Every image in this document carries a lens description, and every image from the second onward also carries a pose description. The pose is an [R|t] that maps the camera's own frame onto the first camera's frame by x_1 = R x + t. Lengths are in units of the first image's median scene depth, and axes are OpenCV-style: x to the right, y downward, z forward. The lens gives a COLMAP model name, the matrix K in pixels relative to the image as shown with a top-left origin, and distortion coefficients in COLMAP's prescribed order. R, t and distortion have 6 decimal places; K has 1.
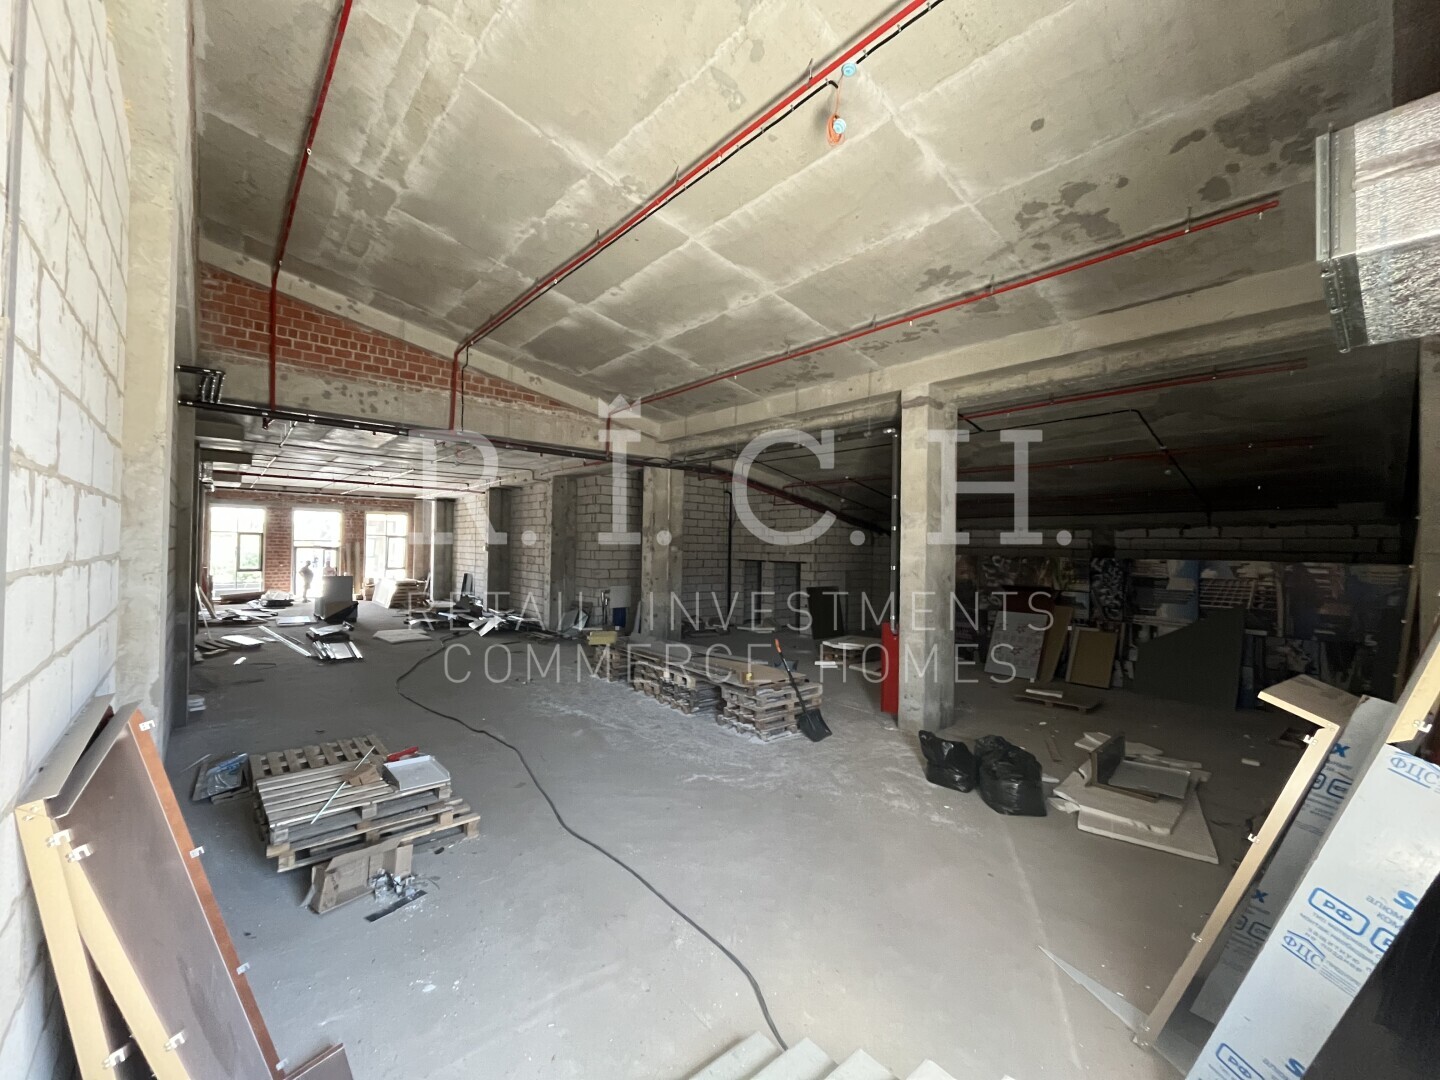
lens RADIAL K [[584.9, 0, 715.5], [0, 584.9, 538.2], [0, 0, 1]] dist [-0.000433, 0.000011]
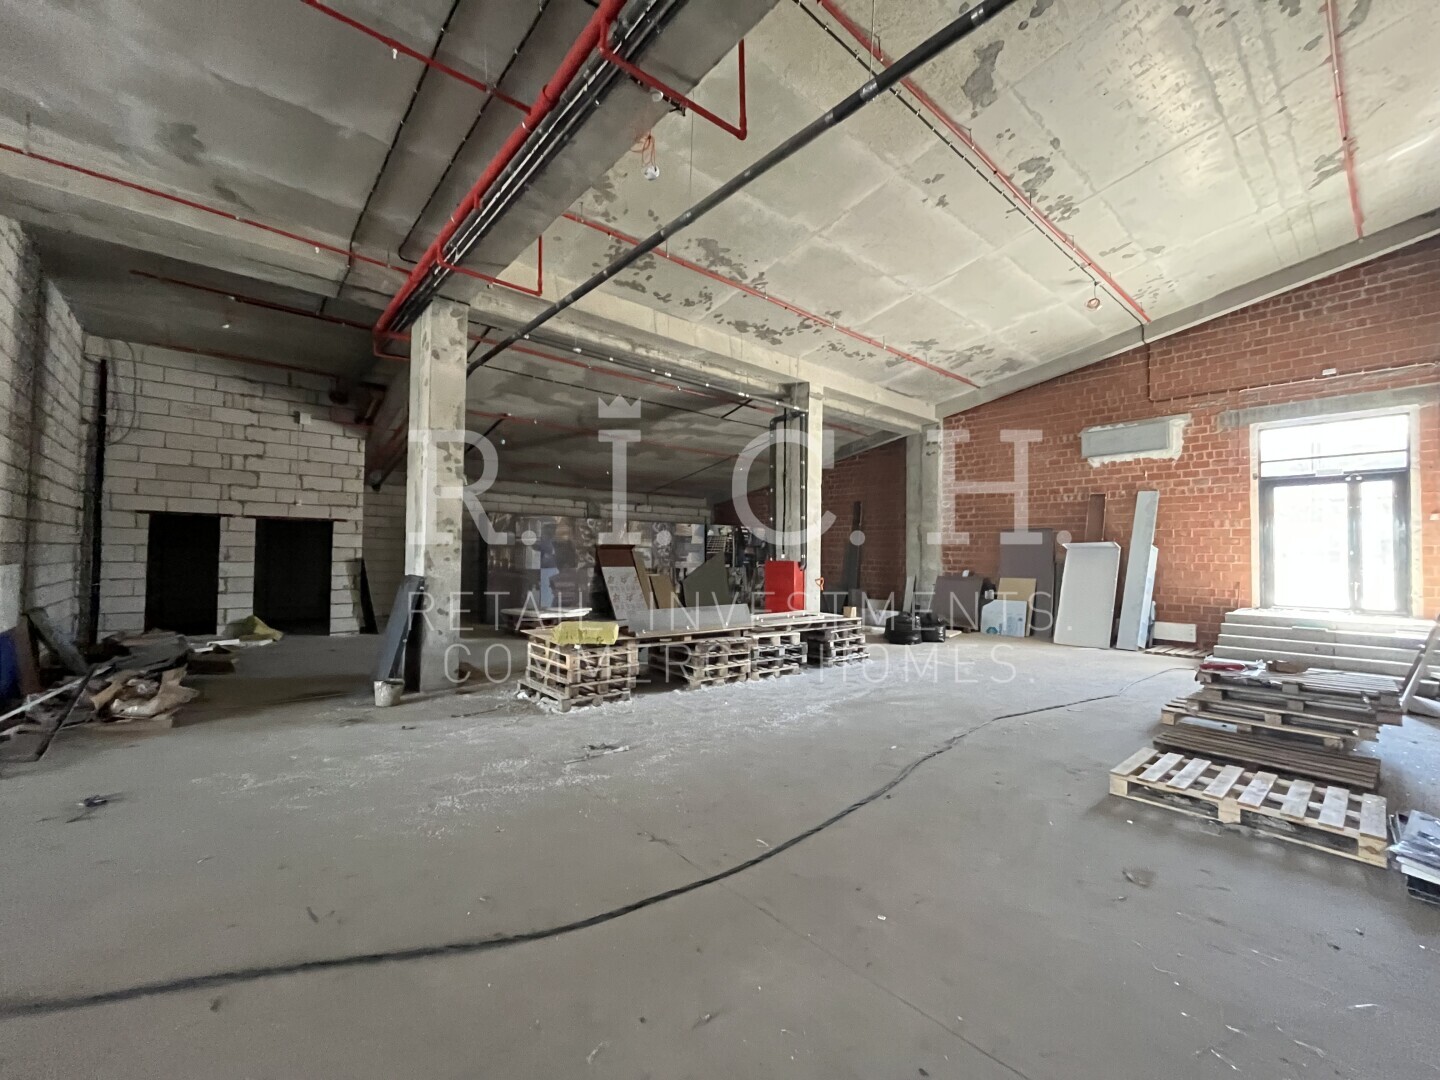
lens RADIAL K [[584.9, 0, 715.5], [0, 584.9, 538.2], [0, 0, 1]] dist [-0.000433, 0.000011]
pose [[0.007730, 0.012551, 0.999891, -0.766553], [-0.029000, 0.999503, -0.012322, 0.090946], [-0.999550, -0.028902, 0.008090, 0.924233]]
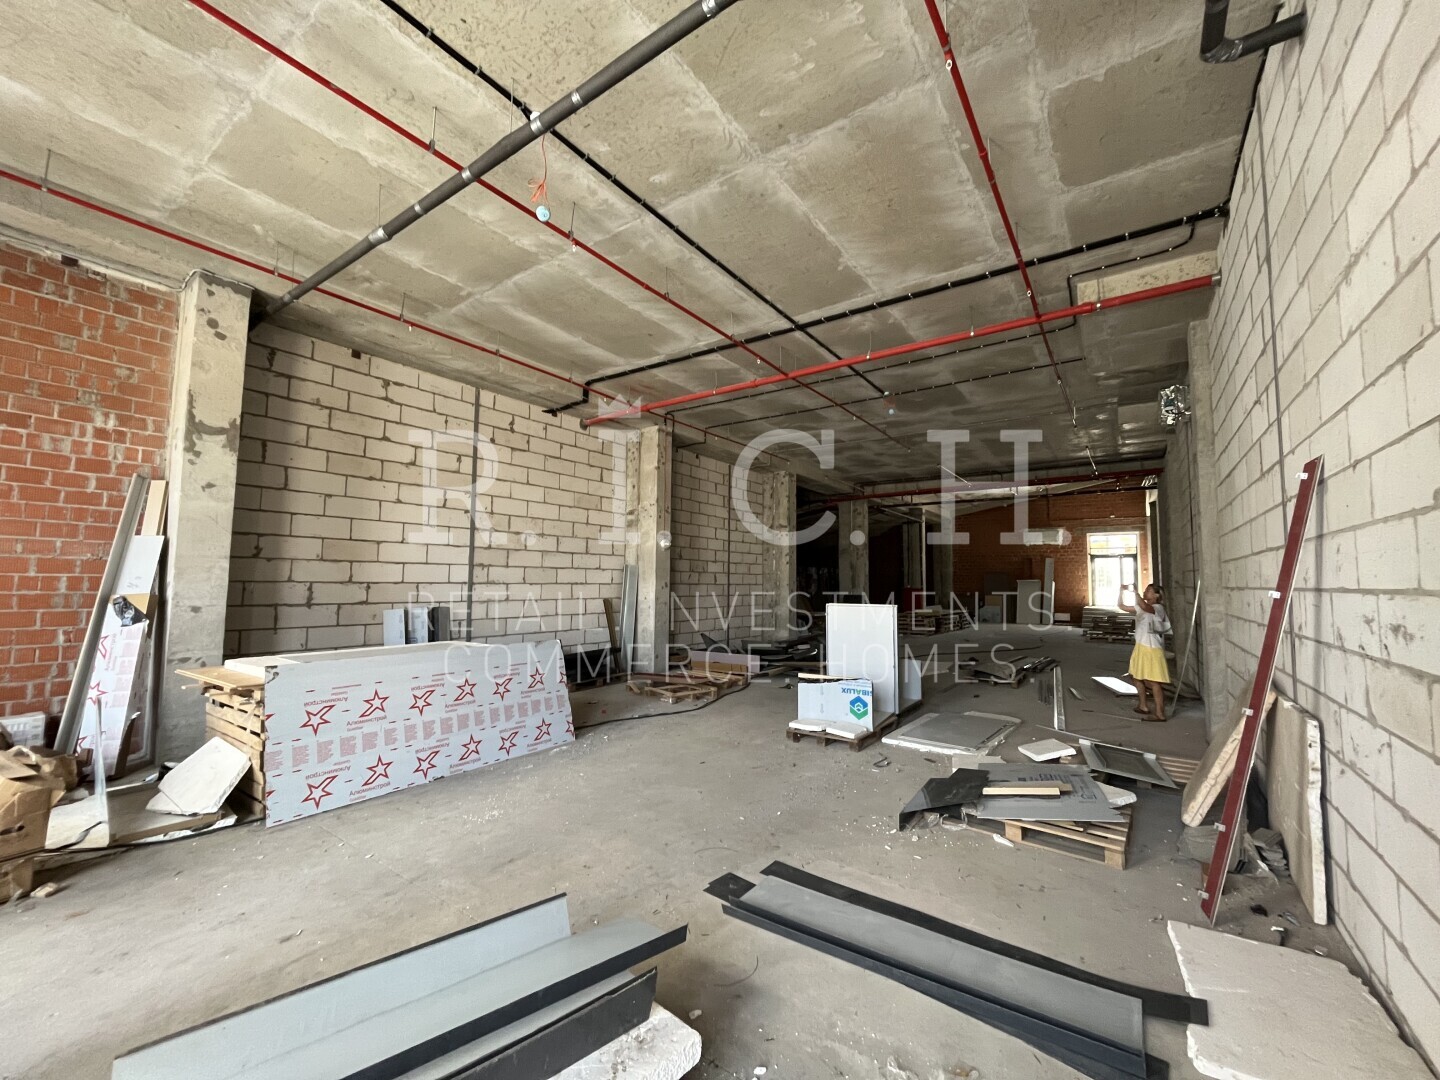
lens RADIAL K [[584.9, 0, 715.5], [0, 584.9, 538.2], [0, 0, 1]] dist [-0.000433, 0.000011]
pose [[-0.234065, 0.053622, 0.970741, -1.785462], [-0.030587, 0.997577, -0.062480, 0.085448], [-0.971740, -0.044316, -0.231858, 2.104419]]
